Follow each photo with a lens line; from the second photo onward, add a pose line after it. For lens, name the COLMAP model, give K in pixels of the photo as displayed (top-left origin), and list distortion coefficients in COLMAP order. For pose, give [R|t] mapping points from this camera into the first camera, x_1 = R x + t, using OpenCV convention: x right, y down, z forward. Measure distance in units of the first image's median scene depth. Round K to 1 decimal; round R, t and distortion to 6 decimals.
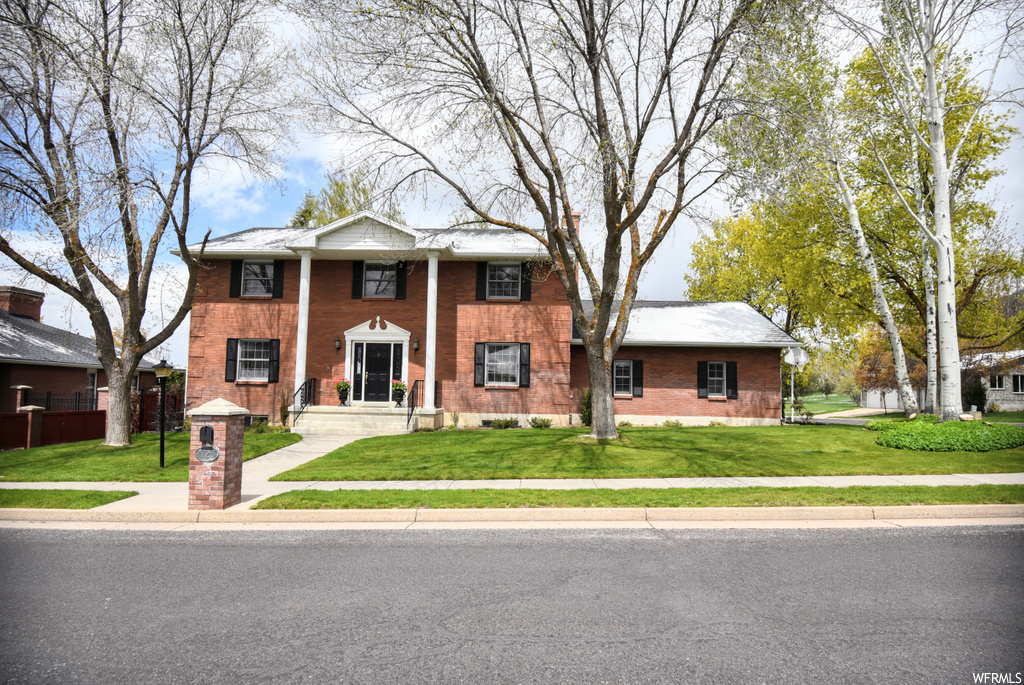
lens RADIAL K [[567.6, 0, 510.5], [0, 567.6, 337.6], [0, 0, 1]] dist [-0.001628, -0.001817]
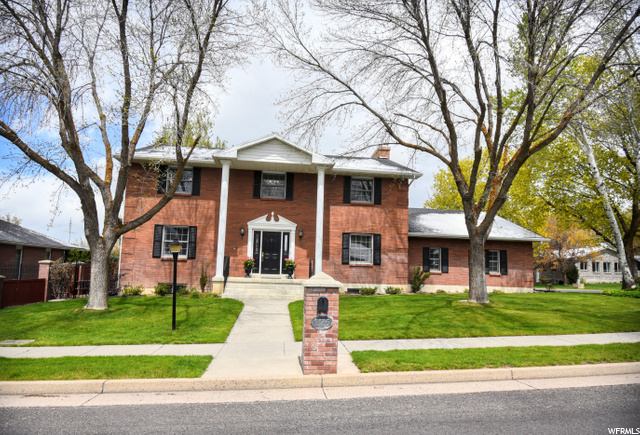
lens RADIAL K [[364.2, 0, 320.6], [0, 364.2, 222.2], [0, 0, 1]] dist [-0.006412, -0.000571]
pose [[0.988025, 0.031870, 0.150967, -0.252400], [-0.027211, 0.999090, -0.032832, 0.013309], [-0.151876, 0.028331, 0.987993, 0.116257]]
